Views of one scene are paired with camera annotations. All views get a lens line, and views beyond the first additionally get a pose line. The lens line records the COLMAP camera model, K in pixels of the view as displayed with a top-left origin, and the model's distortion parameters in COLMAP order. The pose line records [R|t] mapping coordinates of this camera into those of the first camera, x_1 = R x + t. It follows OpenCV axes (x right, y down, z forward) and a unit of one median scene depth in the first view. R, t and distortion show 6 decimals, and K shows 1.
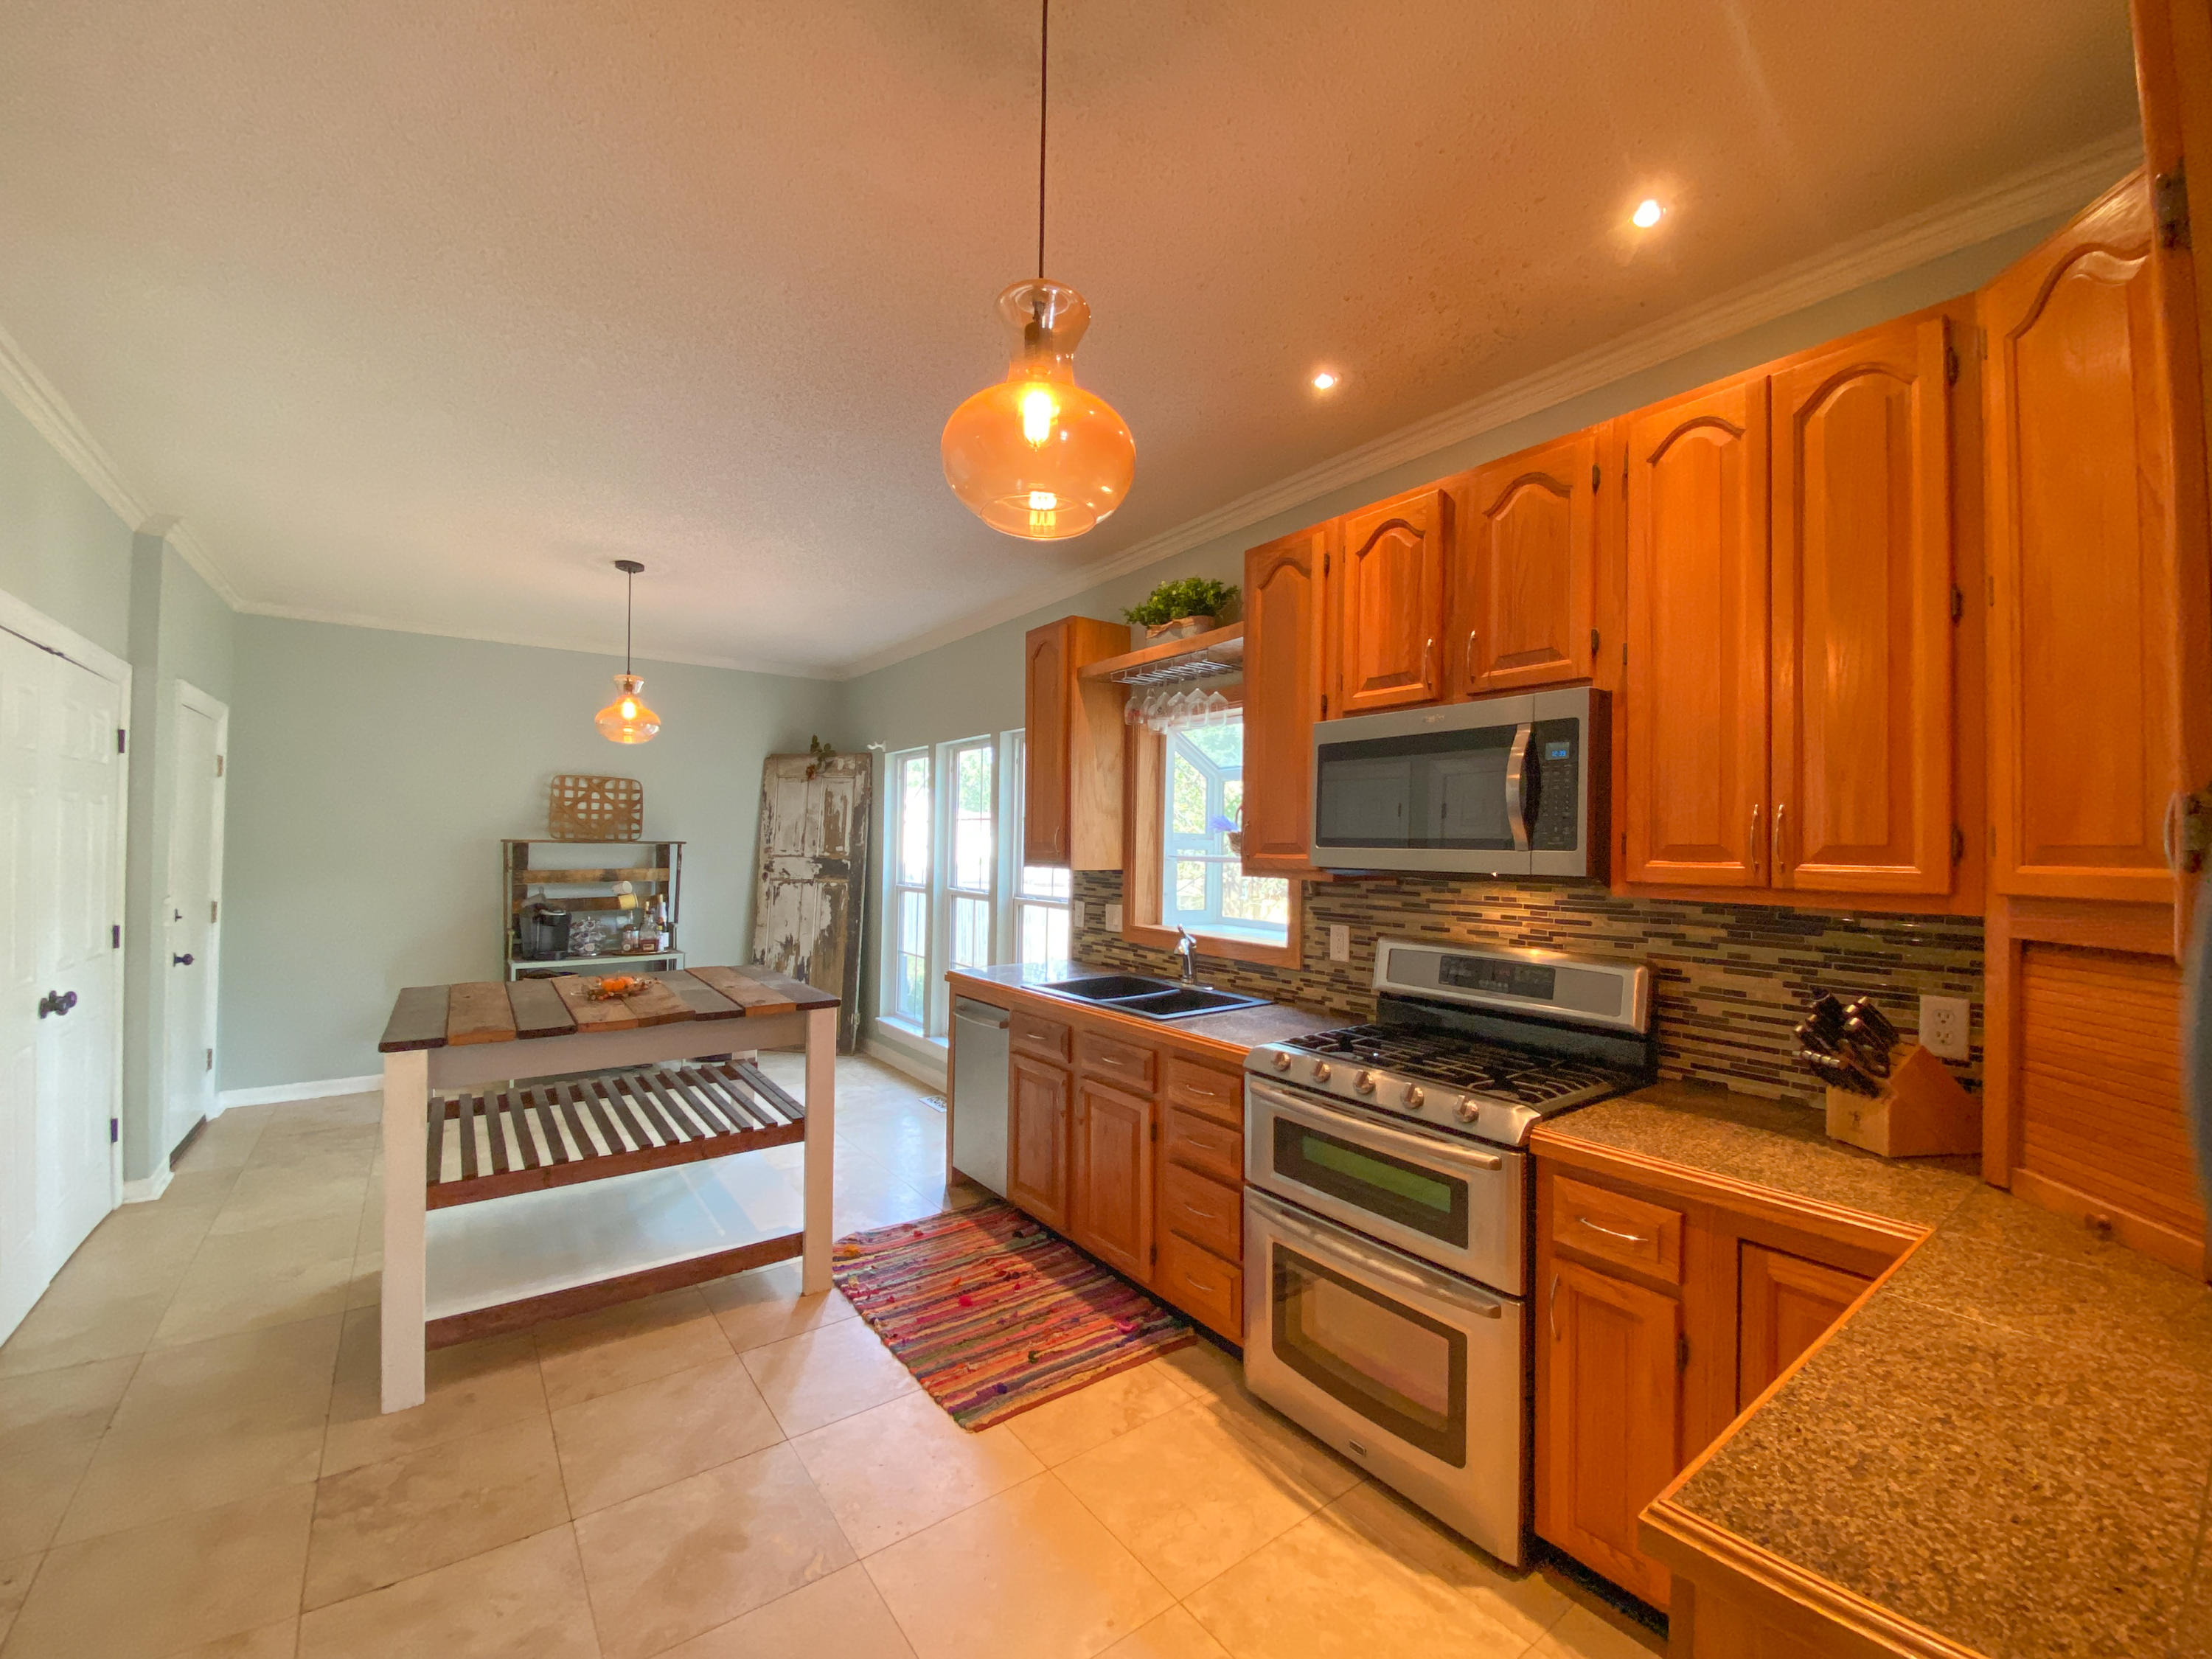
lens RADIAL K [[905.9, 0, 1106.0], [0, 905.9, 829.5], [0, 0, 1]] dist [0.030893, -0.023160]
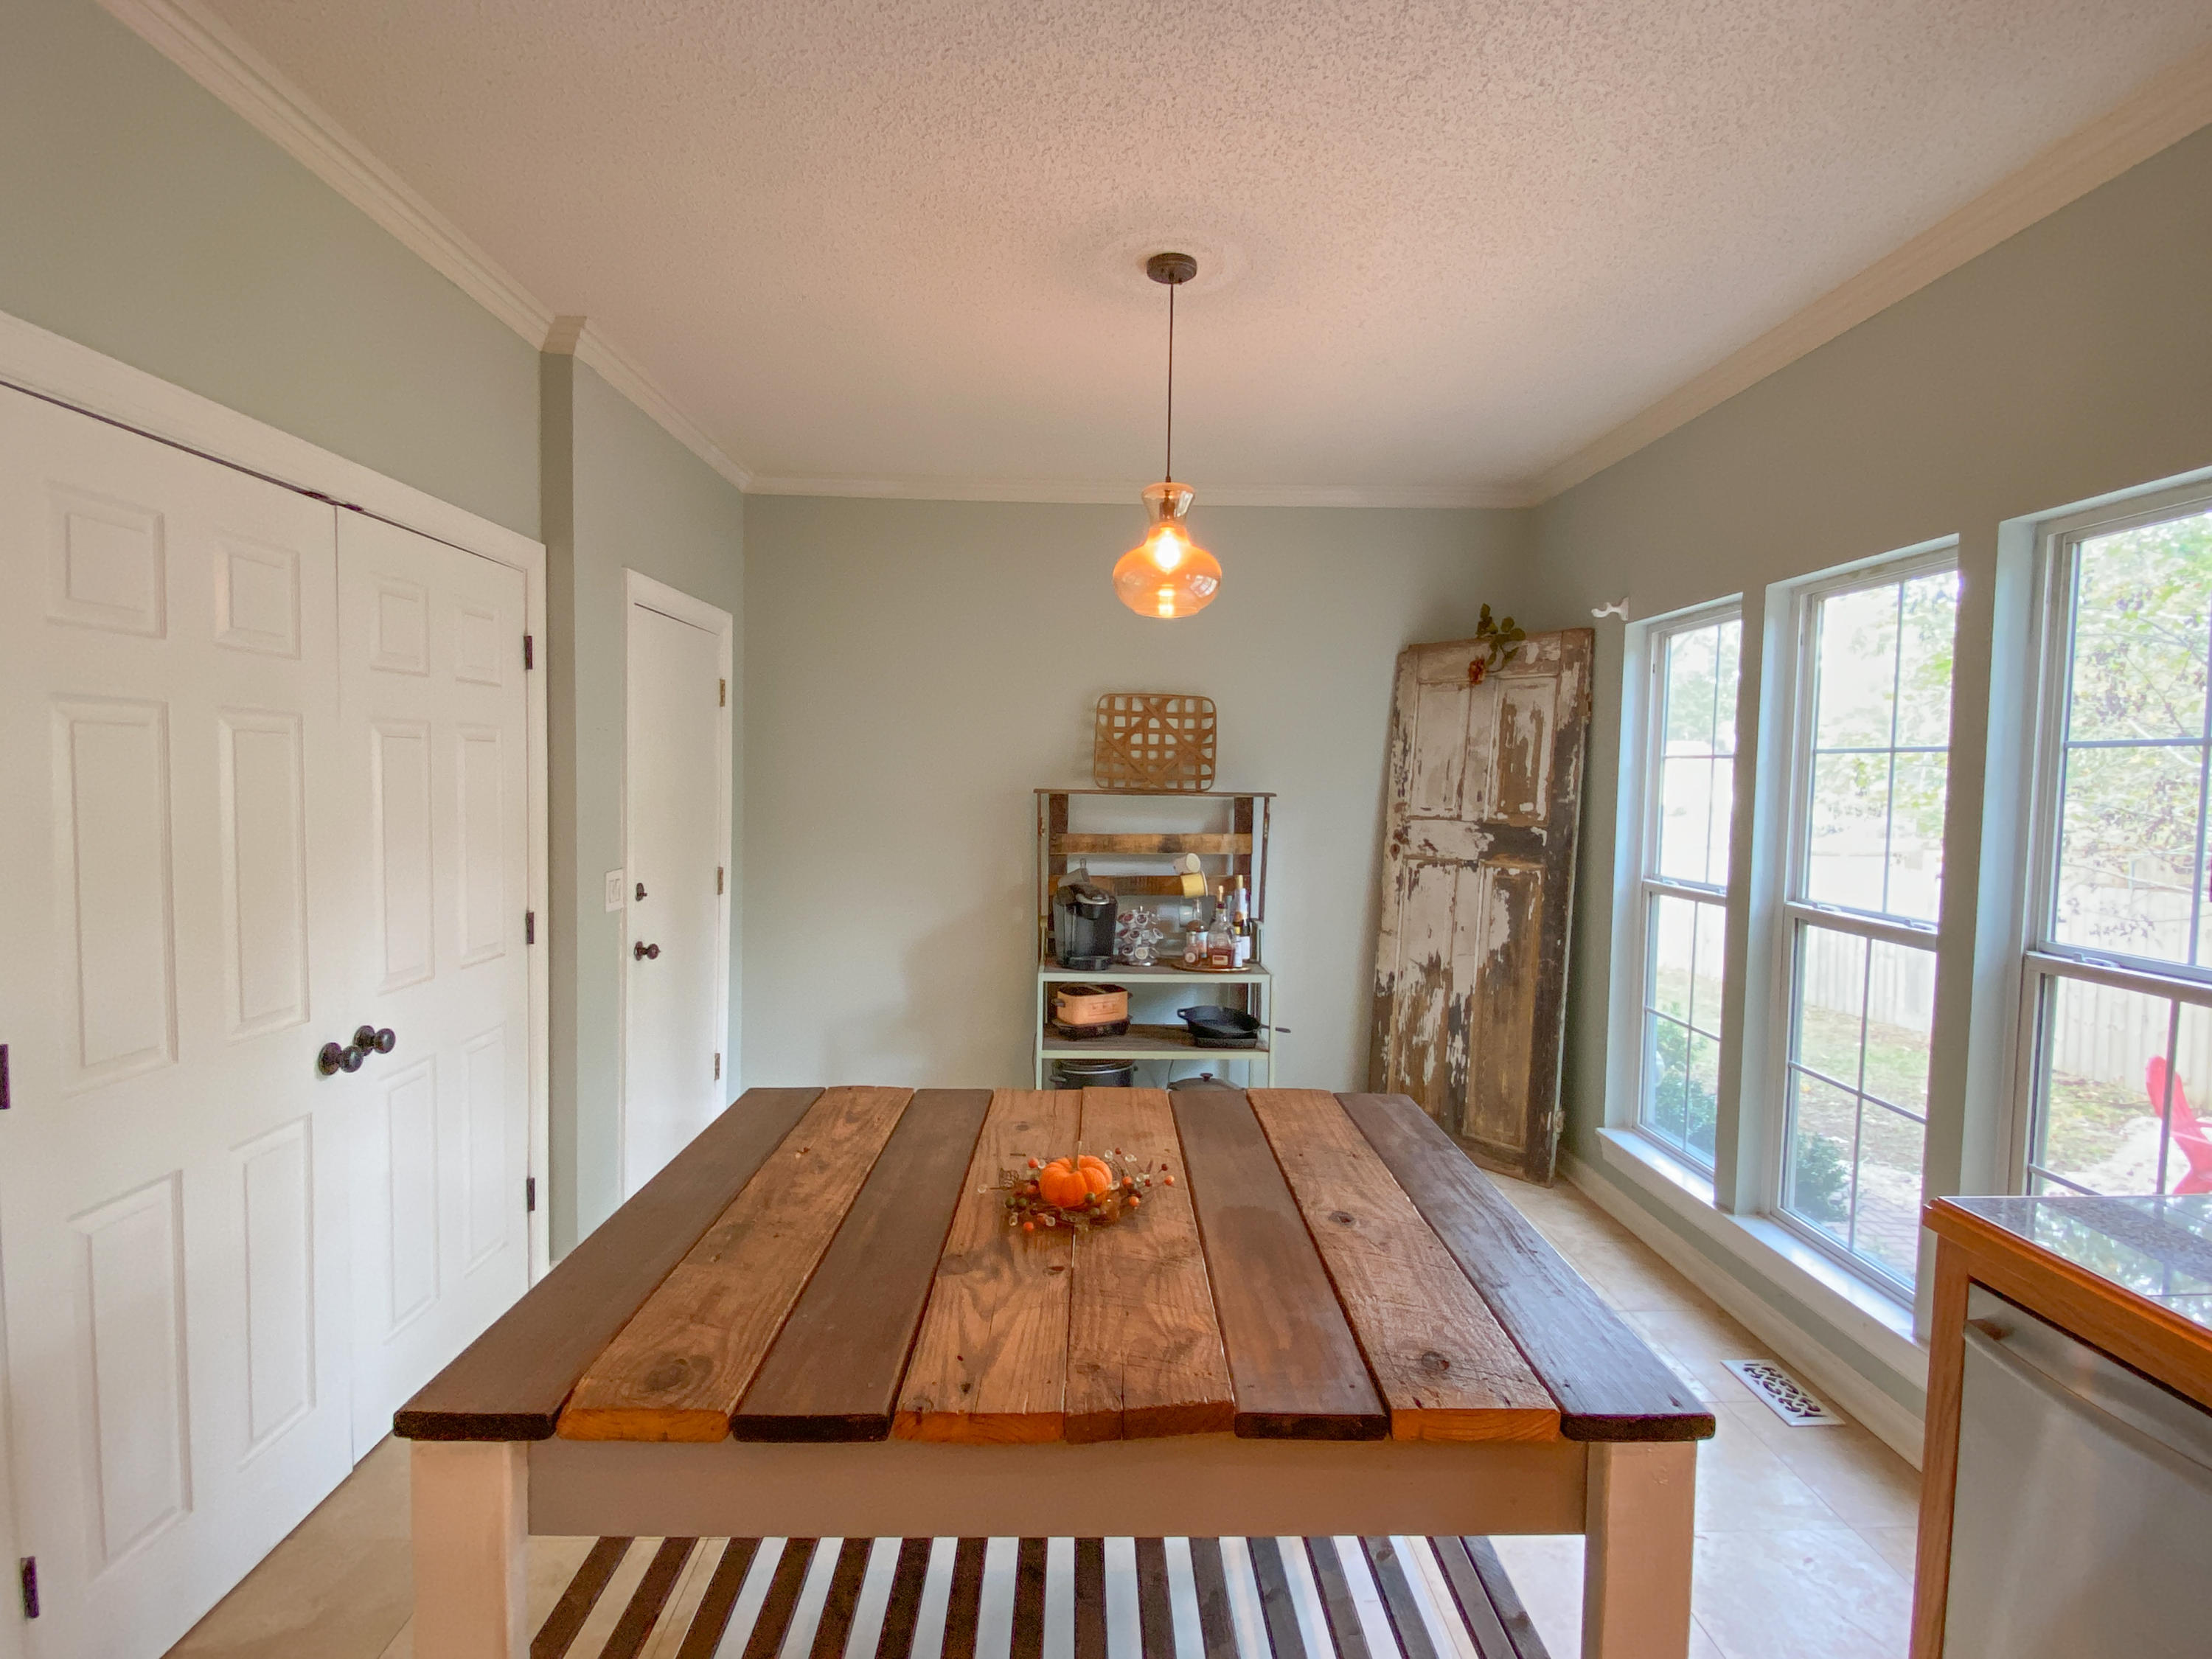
lens RADIAL K [[1114.1, 0, 1118.1], [0, 1114.1, 862.2], [0, 0, 1]] dist [0.032585, -0.027366]
pose [[0.832147, 0.041667, -0.552988, -0.200452], [0.005021, 0.996566, 0.082647, -0.005258], [0.554532, -0.071551, 0.829080, 0.481074]]
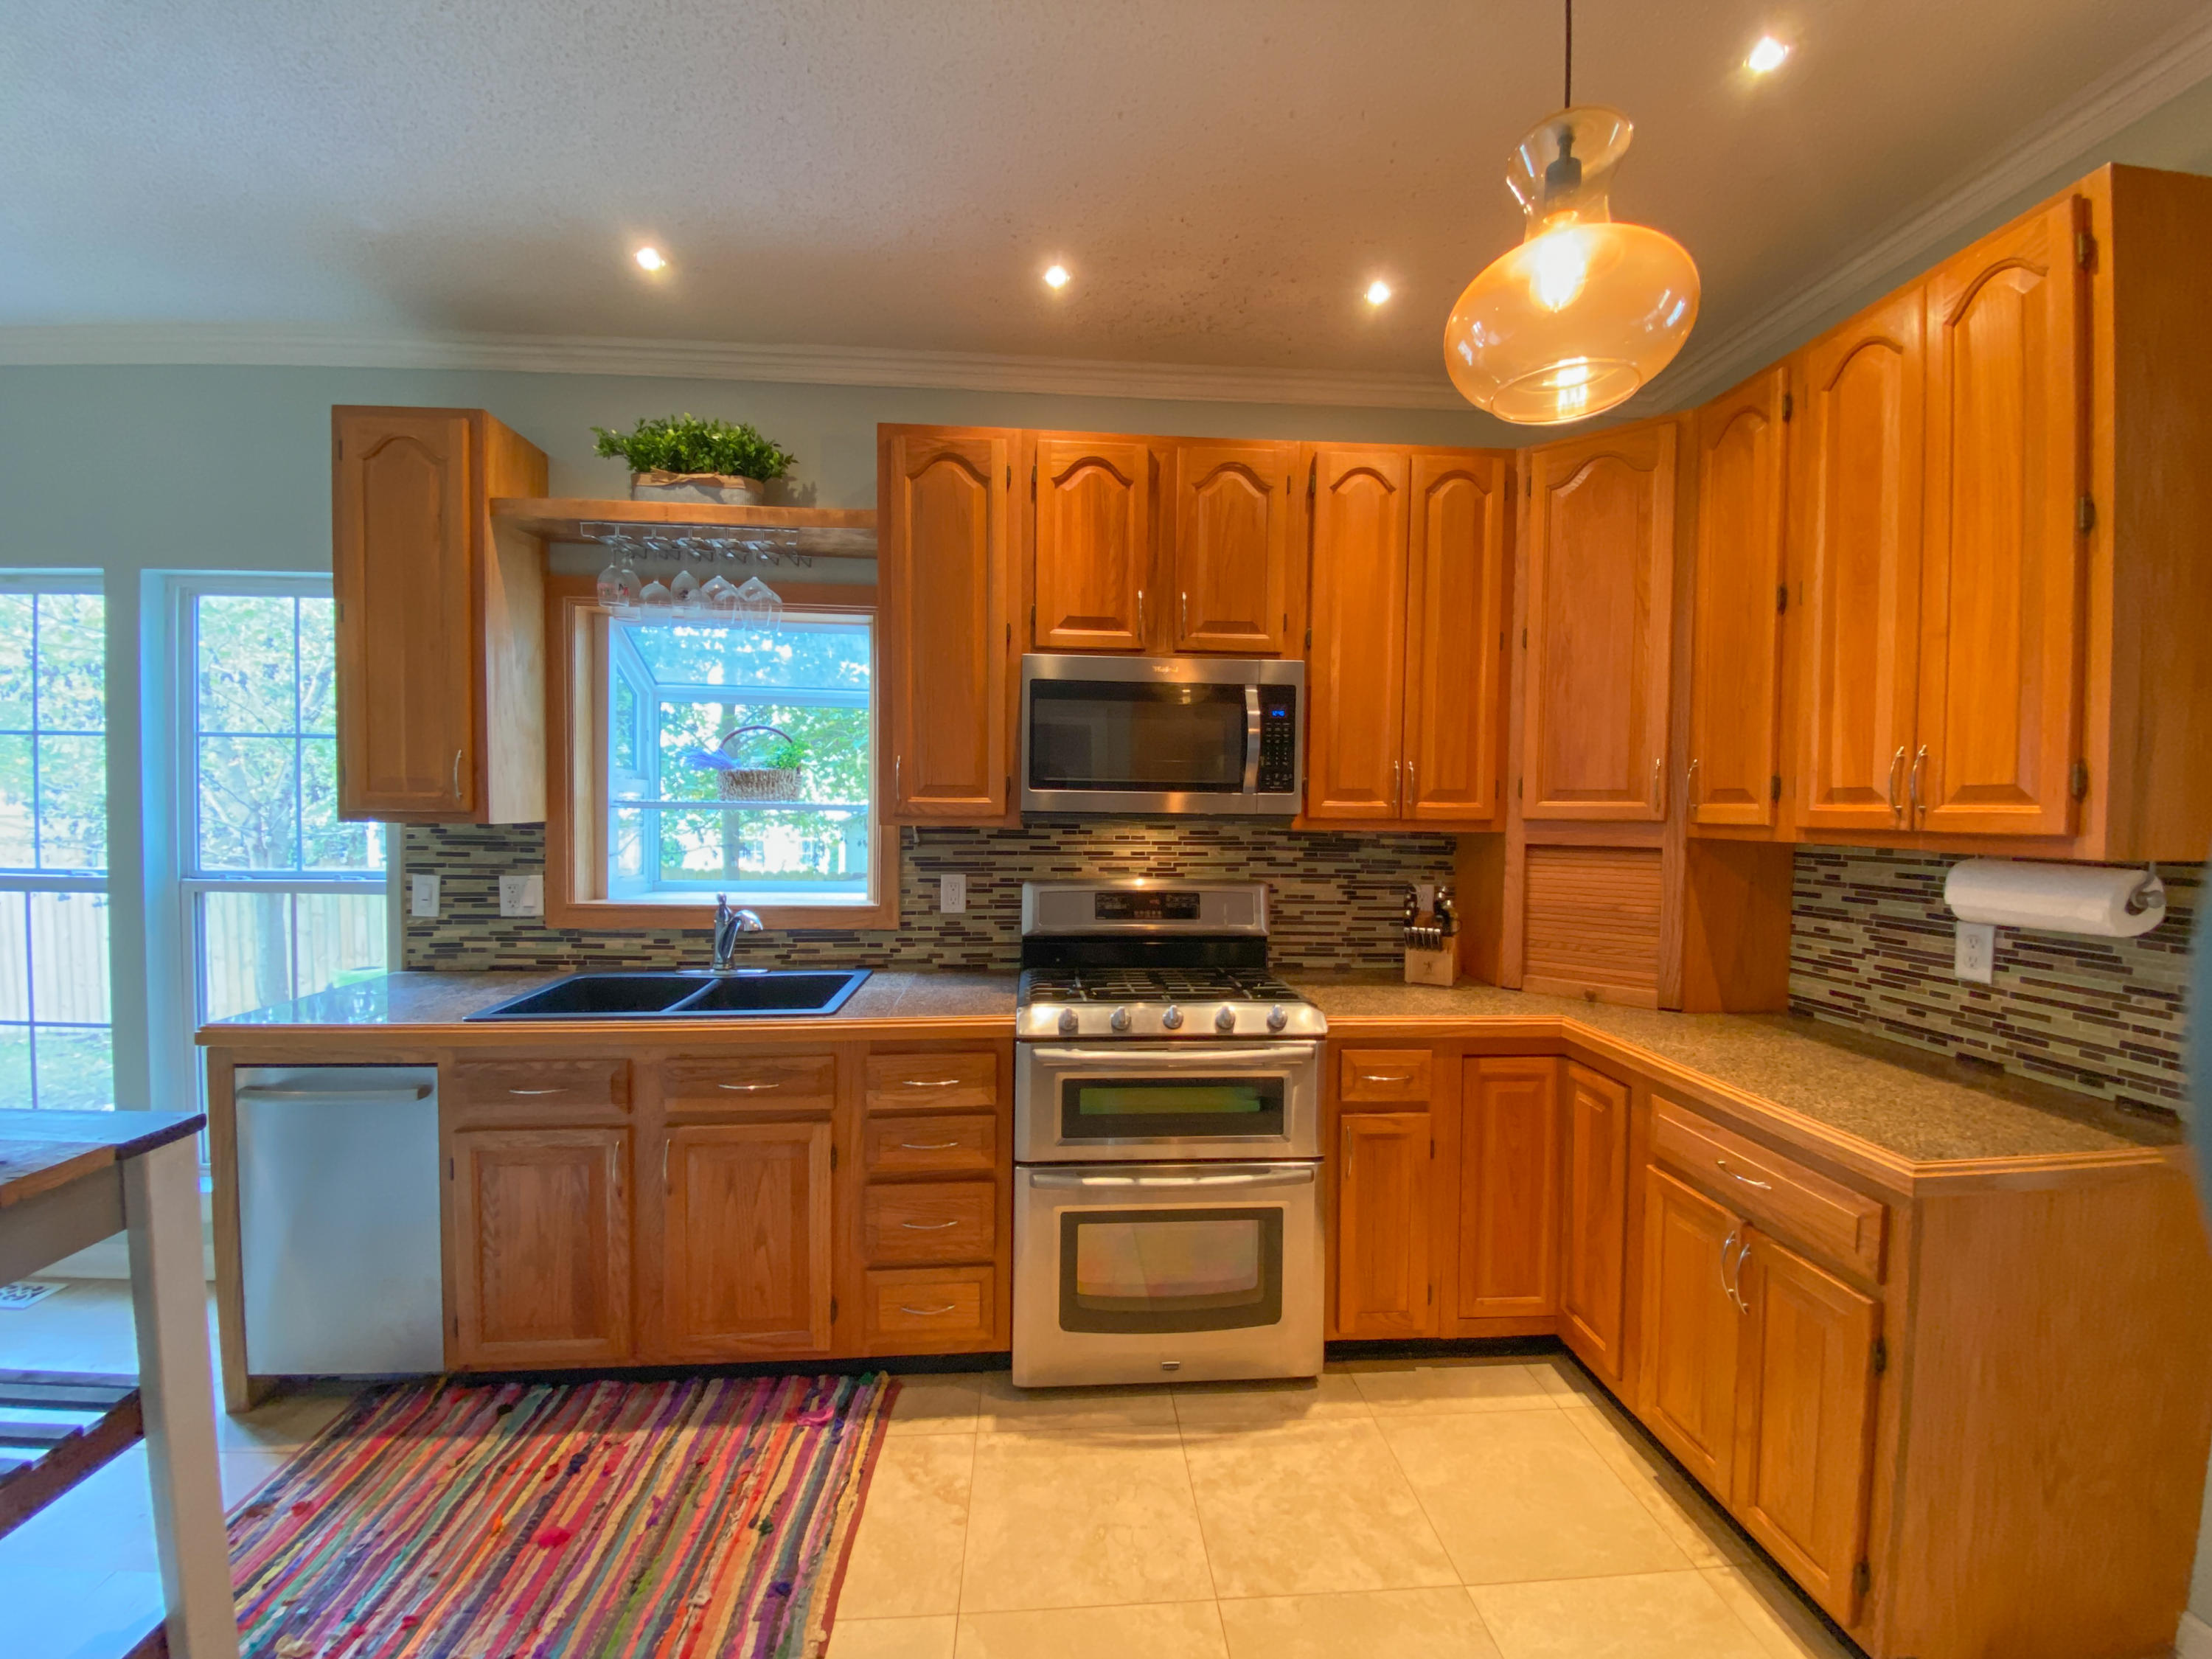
lens RADIAL K [[905.9, 0, 1106.0], [0, 905.9, 829.5], [0, 0, 1]] dist [0.030893, -0.023160]
pose [[0.535836, -0.032513, 0.843696, -0.330139], [-0.017701, 0.998606, 0.049725, 0.007916], [-0.844136, -0.041579, 0.534514, 0.281383]]
